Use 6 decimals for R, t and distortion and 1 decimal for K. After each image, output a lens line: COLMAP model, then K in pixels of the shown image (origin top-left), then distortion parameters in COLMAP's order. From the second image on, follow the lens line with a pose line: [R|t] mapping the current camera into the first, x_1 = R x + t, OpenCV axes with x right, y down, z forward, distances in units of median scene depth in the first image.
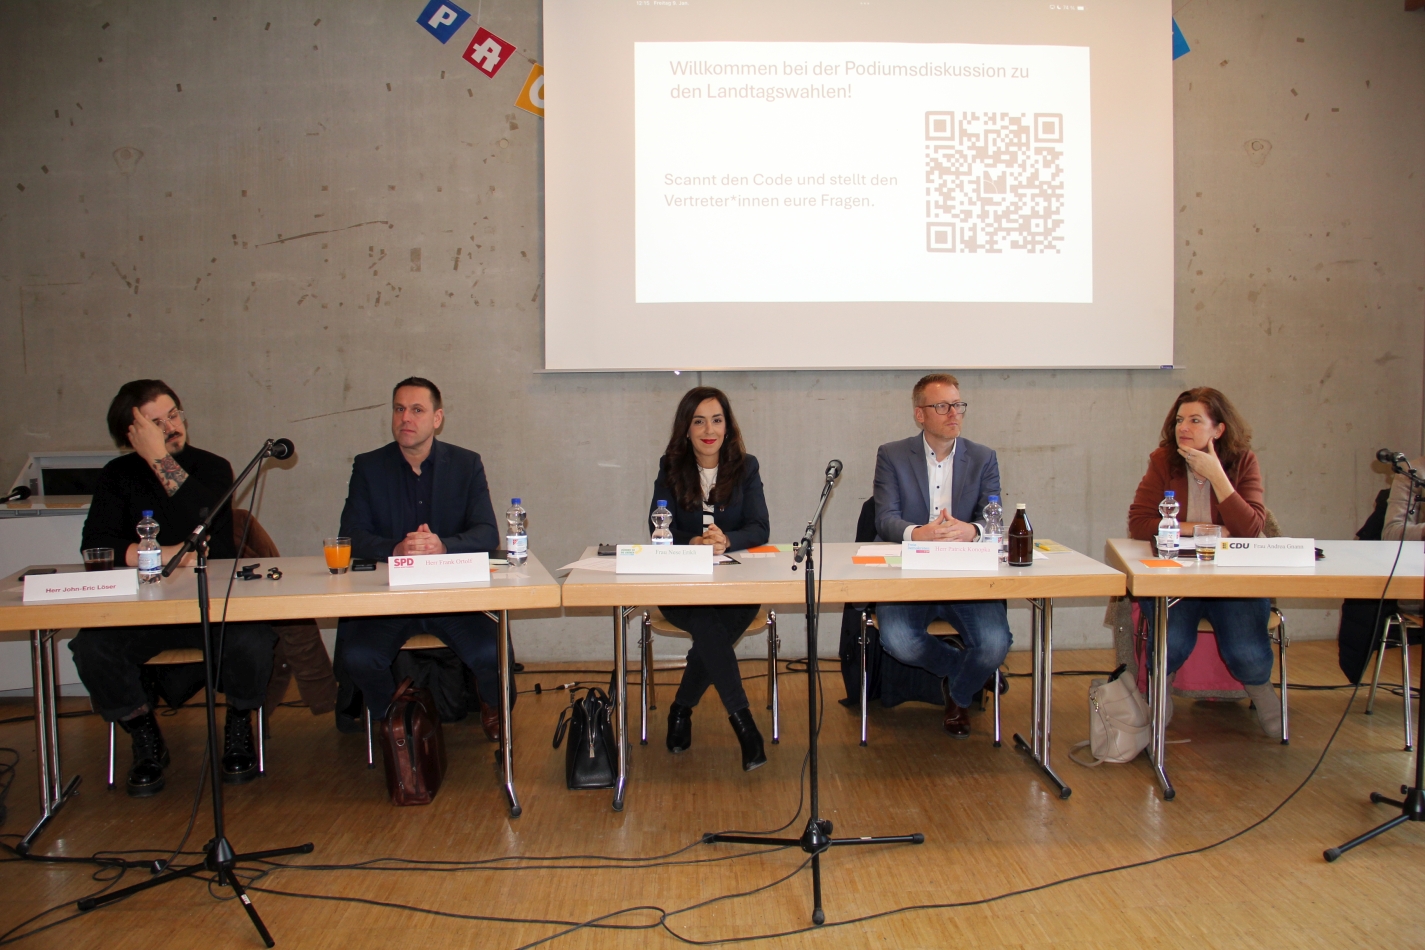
lens RADIAL K [[1174.4, 0, 712.5], [0, 1174.4, 475.0], [0, 0, 1]] dist [-0.183370, 0.149968]
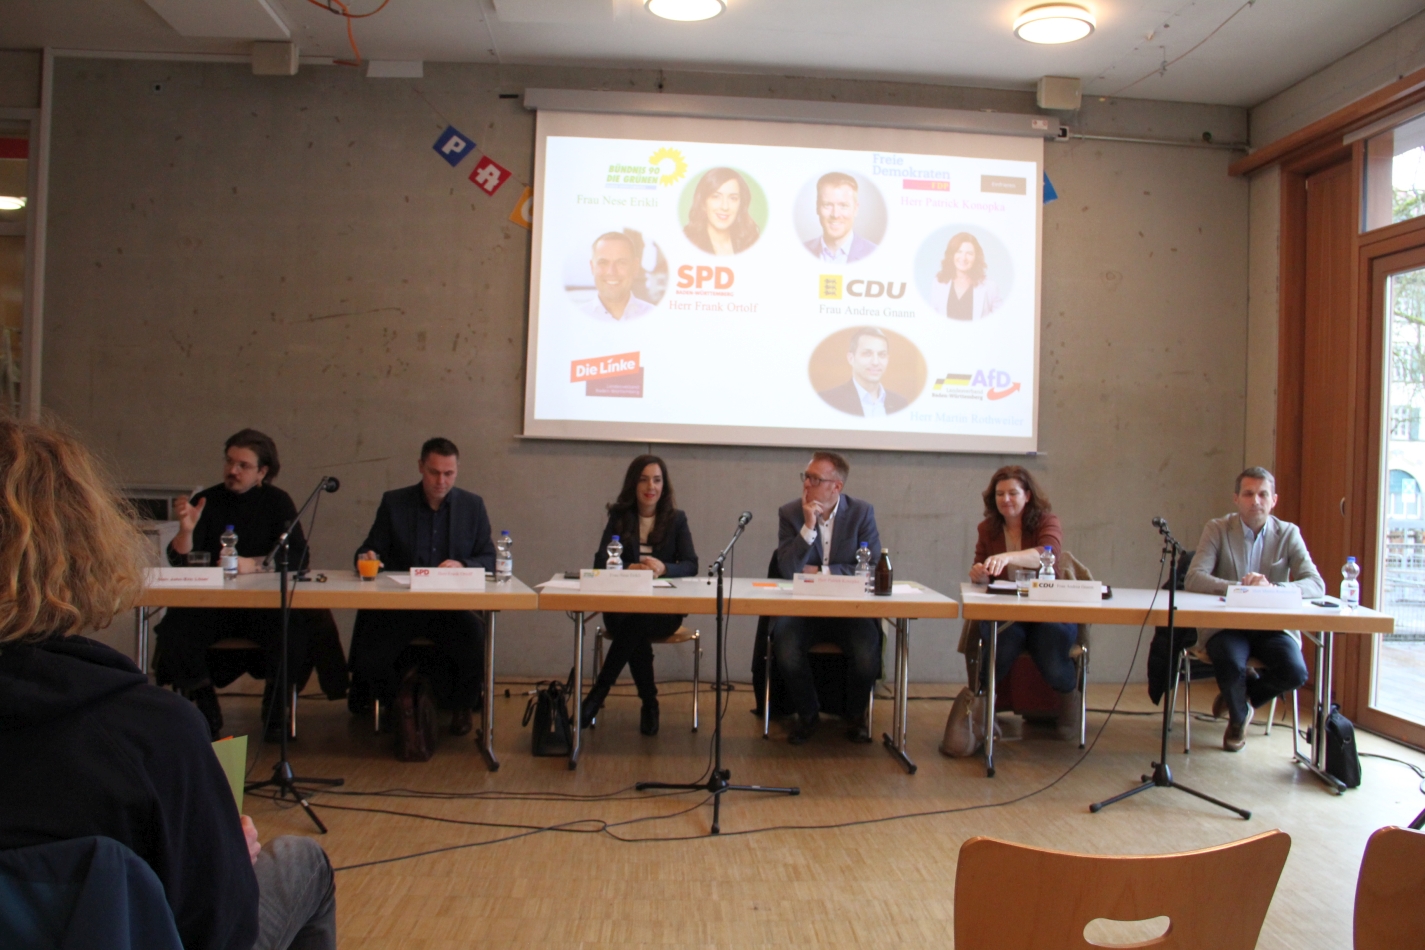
lens RADIAL K [[1180.1, 0, 712.5], [0, 1180.1, 475.0], [0, 0, 1]] dist [-0.189975, 0.158610]
pose [[0.998427, 0.040651, 0.038613, 0.010995], [-0.038067, 0.997129, -0.065458, 0.031193], [-0.041163, 0.063886, 0.997108, -0.300018]]
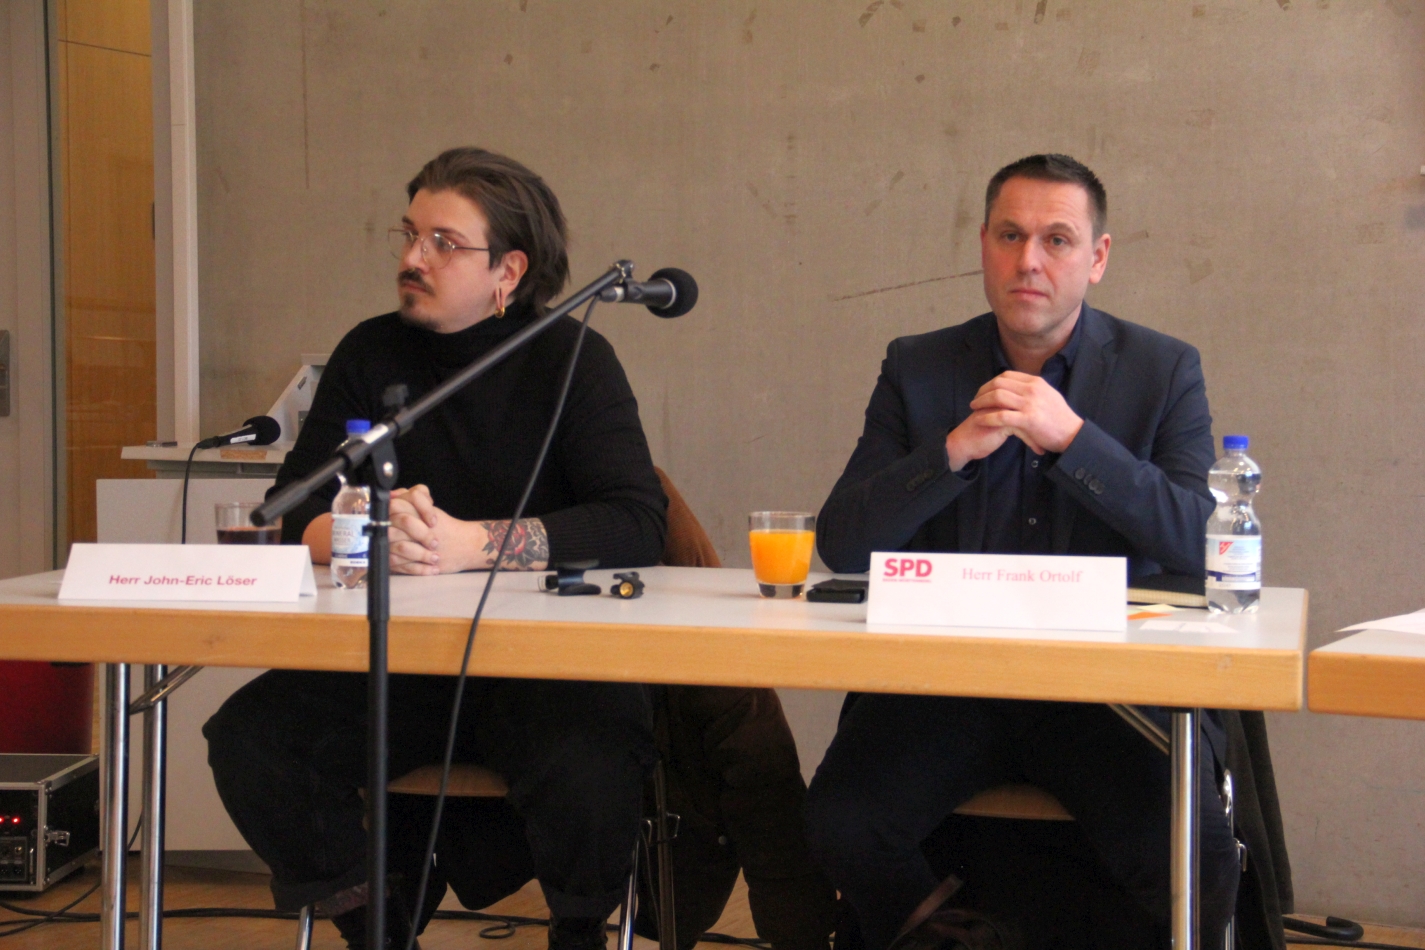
lens RADIAL K [[2614.5, 0, 712.5], [0, 2614.5, 475.0], [0, 0, 1]] dist [0.276841, 0.092908]
pose [[0.881084, 0.037636, -0.471460, 0.080789], [-0.051027, 0.998575, -0.015645, 0.049334], [0.470200, 0.037842, 0.881748, 0.137893]]
